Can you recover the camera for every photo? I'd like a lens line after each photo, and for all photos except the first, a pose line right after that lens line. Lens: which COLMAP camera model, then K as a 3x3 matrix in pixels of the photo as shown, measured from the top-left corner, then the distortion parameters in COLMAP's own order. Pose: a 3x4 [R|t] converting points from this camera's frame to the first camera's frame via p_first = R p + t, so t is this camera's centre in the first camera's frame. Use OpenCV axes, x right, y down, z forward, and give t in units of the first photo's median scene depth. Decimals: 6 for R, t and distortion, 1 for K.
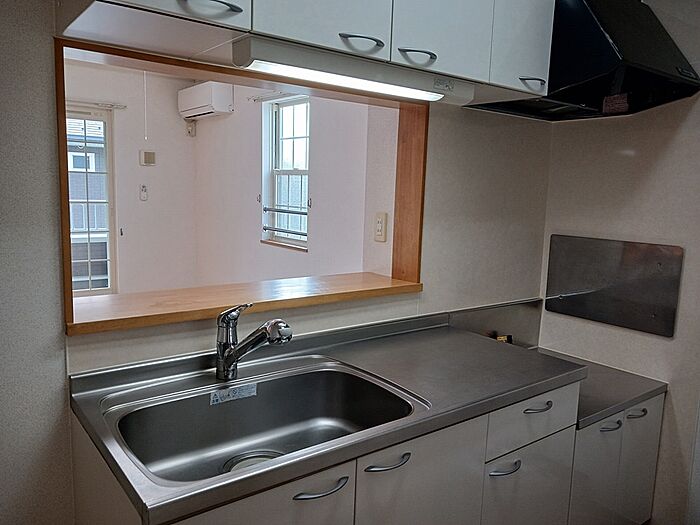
lens RADIAL K [[552.3, 0, 351.7], [0, 552.3, 260.0], [0, 0, 1]] dist [0.063294, -0.022878]
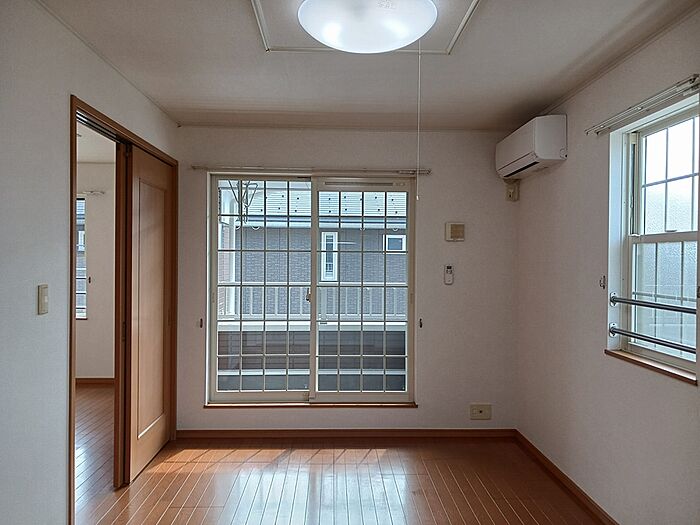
lens RADIAL K [[552.3, 0, 342.9], [0, 552.3, 258.3], [0, 0, 1]] dist [0.063294, -0.022878]
pose [[0.803774, -0.020209, -0.594592, -0.010402], [-0.072410, 0.988670, -0.131489, -0.013294], [0.590512, 0.148742, 0.793203, 0.127314]]
